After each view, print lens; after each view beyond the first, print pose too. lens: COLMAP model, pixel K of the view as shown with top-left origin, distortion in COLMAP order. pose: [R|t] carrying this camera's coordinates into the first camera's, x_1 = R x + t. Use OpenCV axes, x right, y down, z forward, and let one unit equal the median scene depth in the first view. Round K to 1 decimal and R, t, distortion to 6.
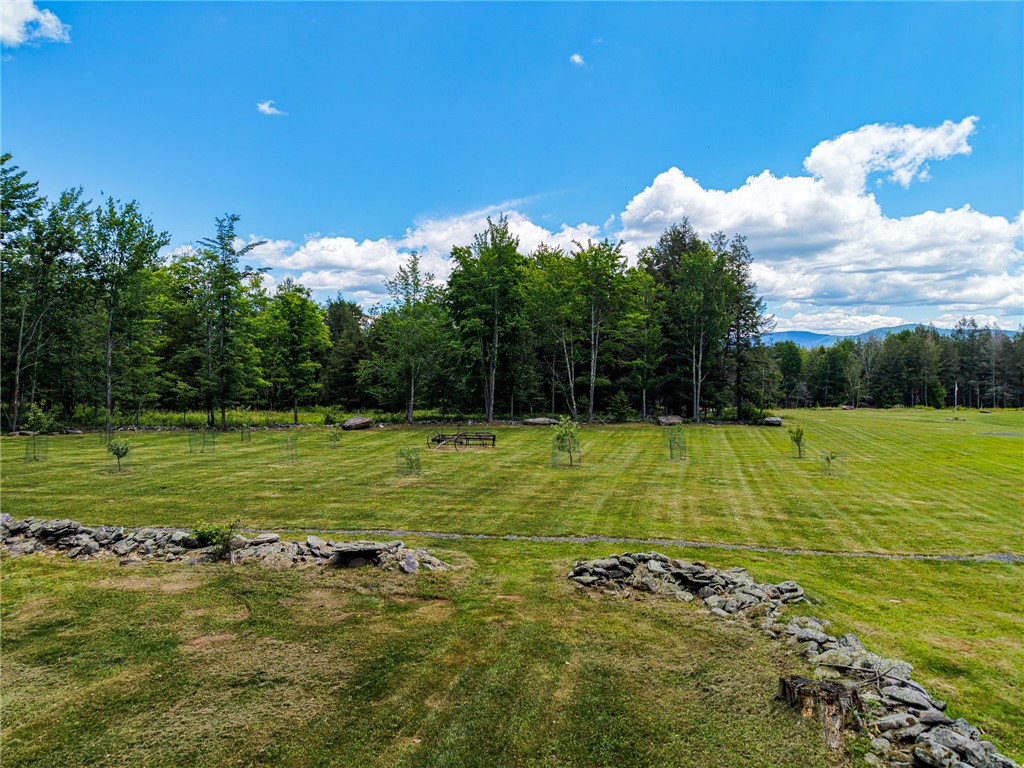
lens RADIAL K [[708.3, 0, 512.0], [0, 708.3, 384.0], [0, 0, 1]] dist [0.054552, -0.050787]
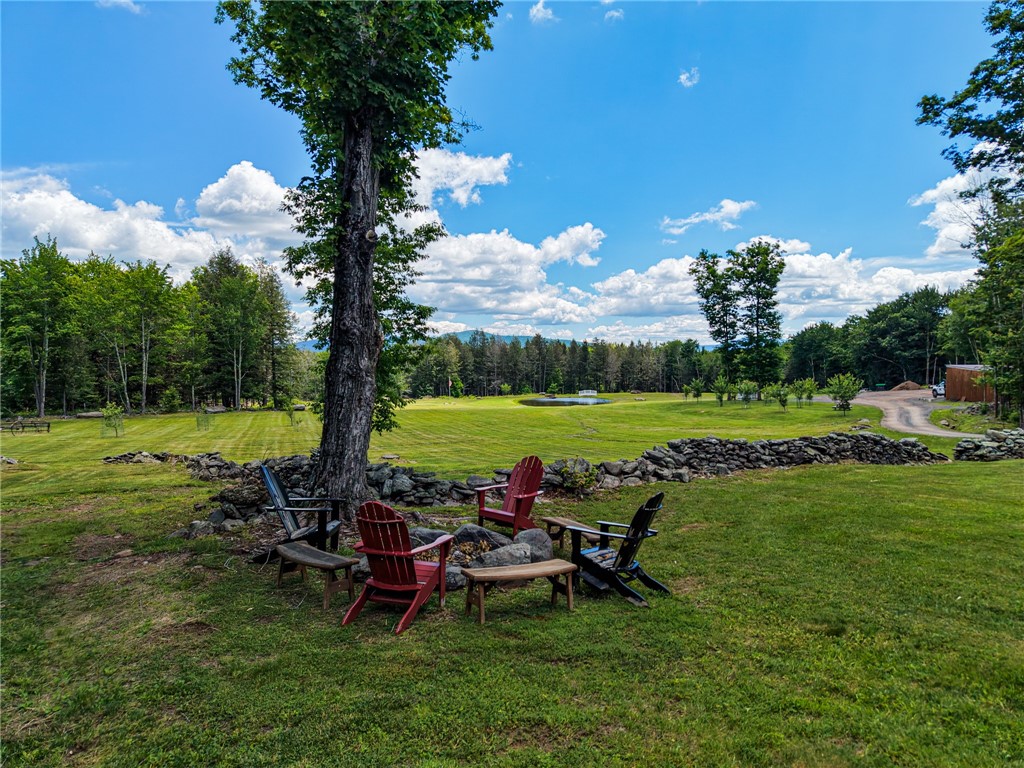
lens RADIAL K [[708.3, 0, 512.0], [0, 708.3, 384.0], [0, 0, 1]] dist [0.054552, -0.050787]
pose [[0.846440, -0.020394, 0.532093, -0.004324], [0.021084, 0.999766, 0.004779, 0.010606], [-0.532066, 0.007174, 0.846673, -0.343986]]
